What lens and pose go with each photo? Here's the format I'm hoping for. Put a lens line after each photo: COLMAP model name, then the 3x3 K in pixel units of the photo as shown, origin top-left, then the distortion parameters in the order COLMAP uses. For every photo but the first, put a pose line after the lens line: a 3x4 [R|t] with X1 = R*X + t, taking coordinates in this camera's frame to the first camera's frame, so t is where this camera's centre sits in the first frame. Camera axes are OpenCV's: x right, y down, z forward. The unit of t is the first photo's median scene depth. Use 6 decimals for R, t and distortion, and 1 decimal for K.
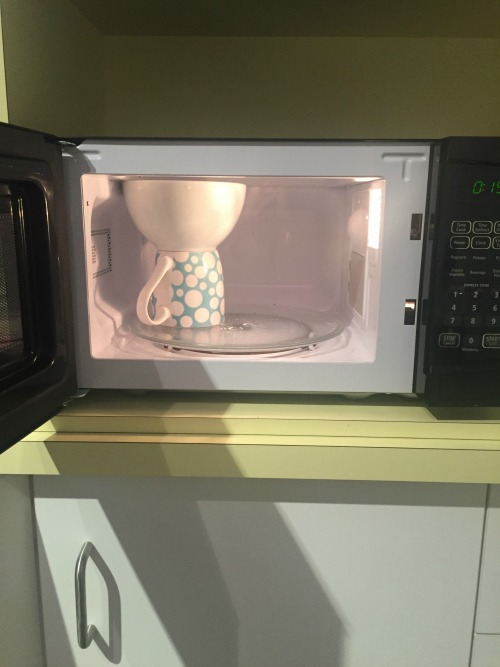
lens RADIAL K [[561.0, 0, 250.0], [0, 561.0, 333.5], [0, 0, 1]] dist [0.005403, -0.000968]
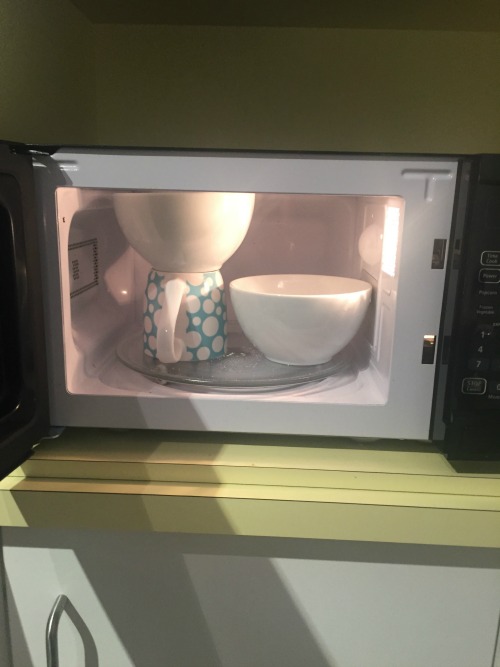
lens RADIAL K [[564.6, 0, 247.3], [0, 564.6, 332.9], [0, 0, 1]] dist [-0.006507, -0.002724]
pose [[0.999752, 0.018522, -0.012326, 0.012510], [-0.018281, 0.999644, 0.019419, -0.076495], [0.012682, -0.019189, 0.999735, 0.117419]]
